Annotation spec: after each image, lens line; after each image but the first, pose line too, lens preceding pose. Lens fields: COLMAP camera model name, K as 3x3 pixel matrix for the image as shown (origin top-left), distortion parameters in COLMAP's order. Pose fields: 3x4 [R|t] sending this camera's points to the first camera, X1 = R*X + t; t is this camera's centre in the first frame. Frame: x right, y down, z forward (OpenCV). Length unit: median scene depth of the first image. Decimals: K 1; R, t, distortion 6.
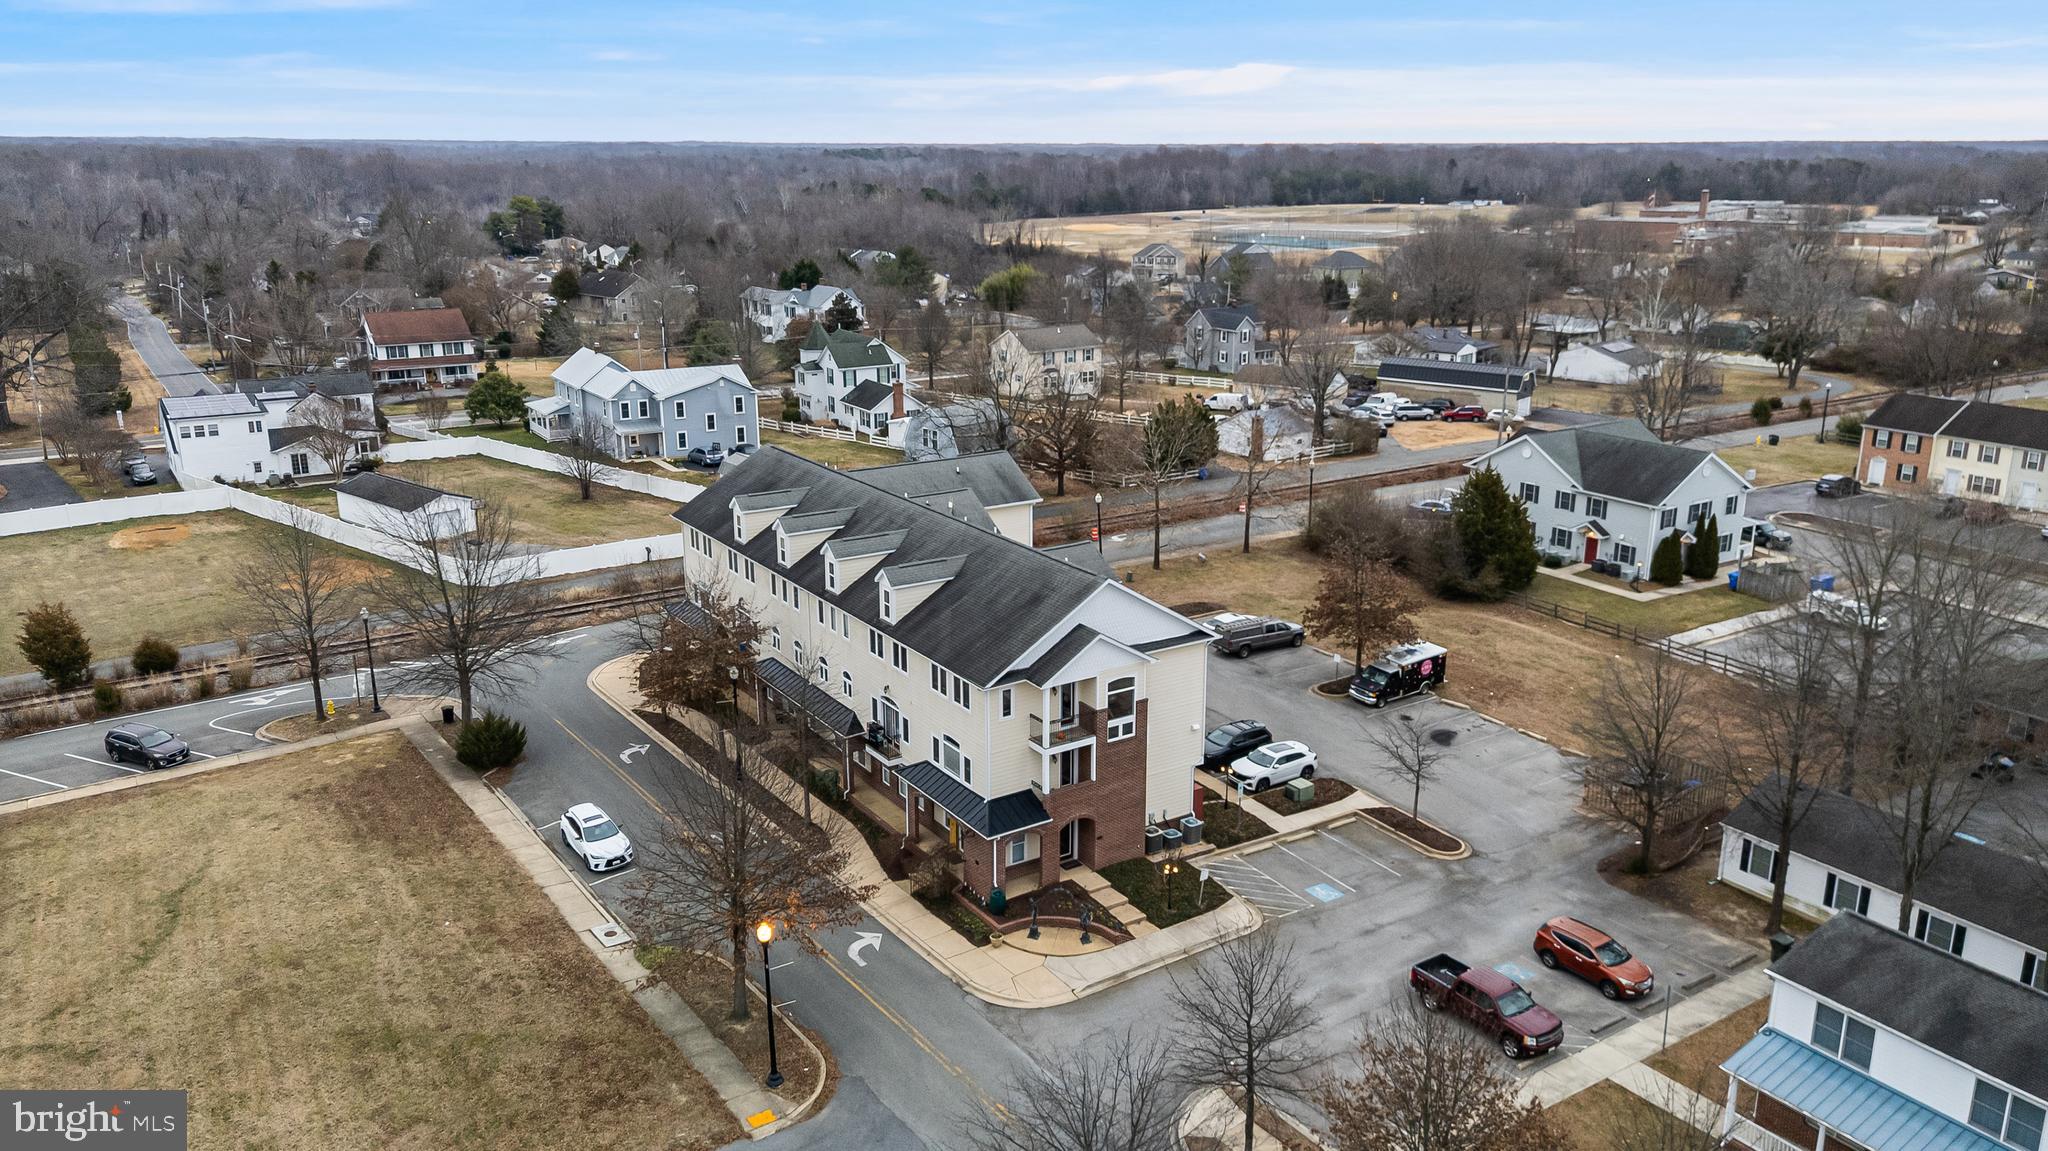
lens RADIAL K [[1554.0, 0, 1024.0], [0, 1554.0, 575.5], [0, 0, 1]] dist [0.053326, -0.003534]
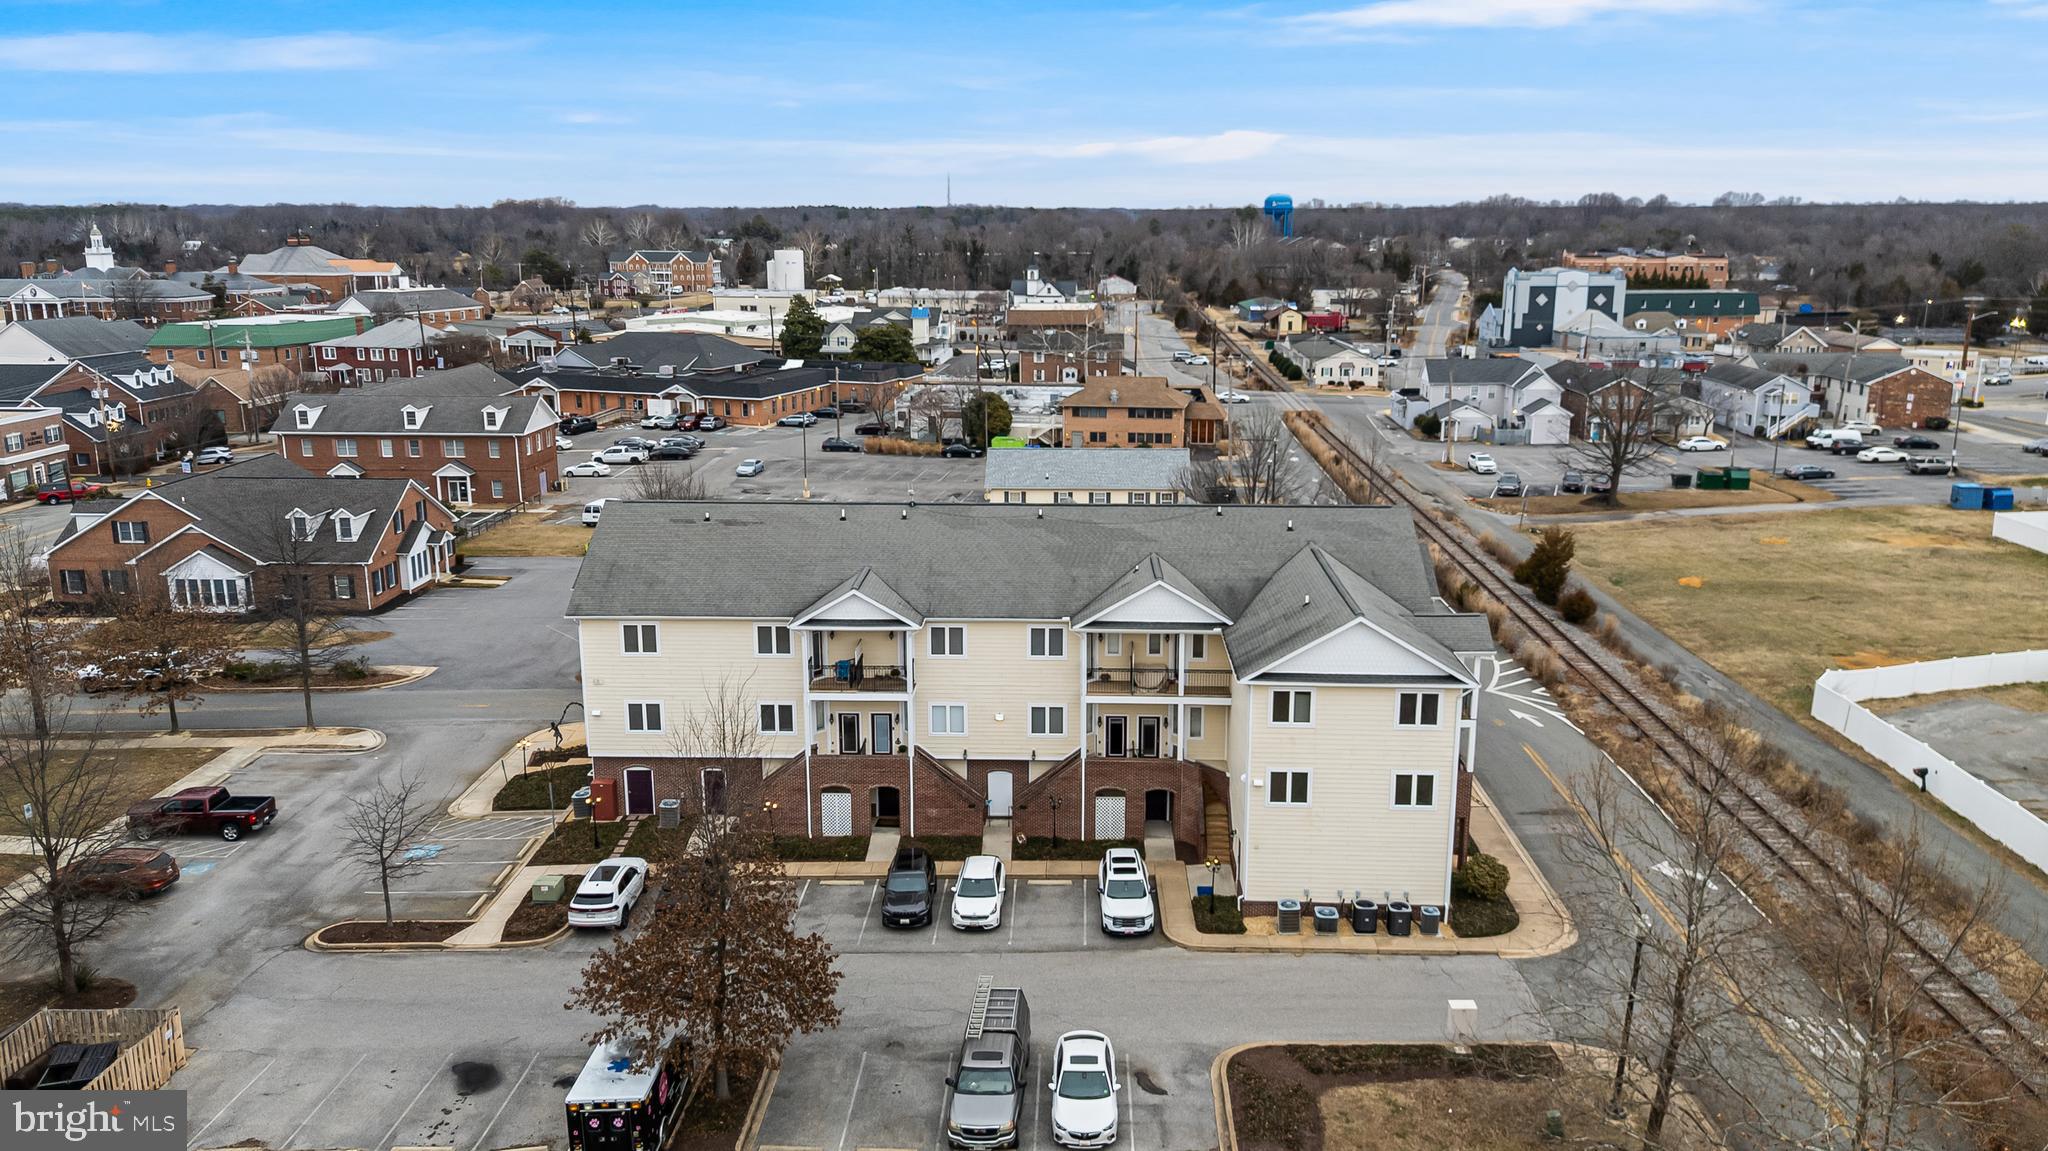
lens RADIAL K [[1524.6, 0, 978.1], [0, 1524.6, 571.3], [0, 0, 1]] dist [0.043262, -0.004449]
pose [[-0.592078, 0.187962, -0.783654, 0.669165], [-0.216154, 0.899748, 0.379119, -0.370955], [0.776351, 0.393858, -0.492092, 1.592135]]
